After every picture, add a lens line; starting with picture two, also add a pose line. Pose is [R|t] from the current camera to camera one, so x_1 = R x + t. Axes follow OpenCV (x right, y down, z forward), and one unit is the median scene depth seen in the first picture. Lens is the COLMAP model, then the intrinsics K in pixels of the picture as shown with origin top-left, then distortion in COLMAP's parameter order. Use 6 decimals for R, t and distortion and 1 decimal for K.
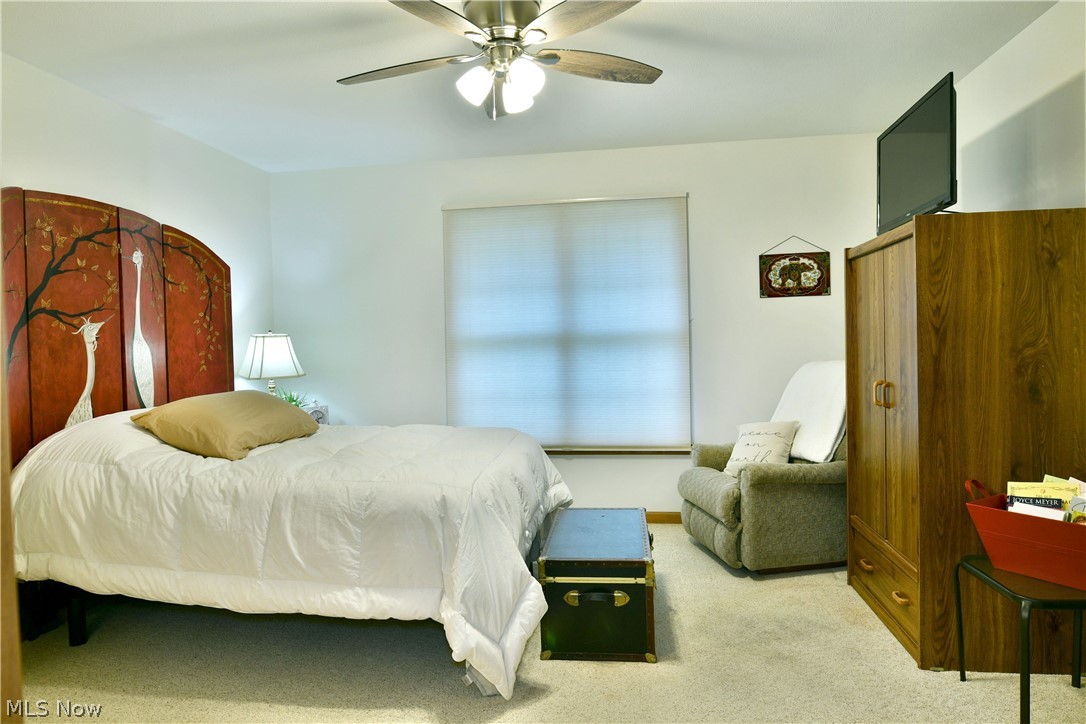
lens RADIAL K [[658.8, 0, 537.2], [0, 658.8, 356.5], [0, 0, 1]] dist [-0.012082, -0.005629]
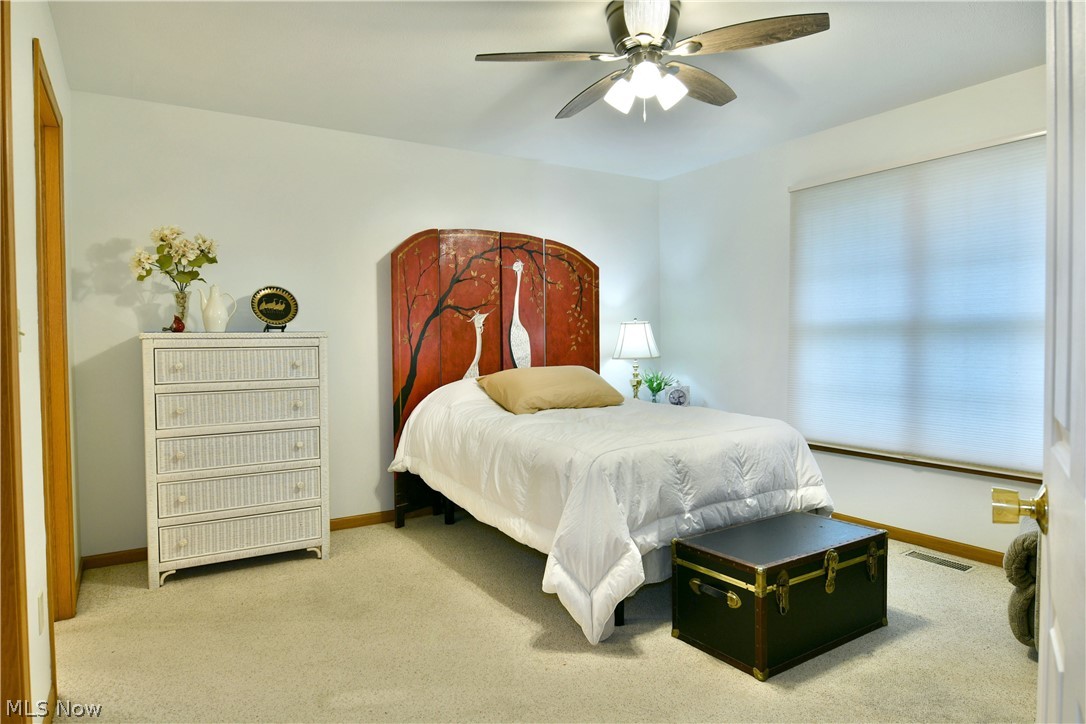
lens RADIAL K [[658.8, 0, 537.2], [0, 658.8, 356.5], [0, 0, 1]] dist [-0.012082, -0.005629]
pose [[0.646010, 0.039100, -0.762327, 0.513114], [-0.023251, 0.999232, 0.031547, -0.005441], [0.762975, -0.002655, 0.646423, 0.134979]]
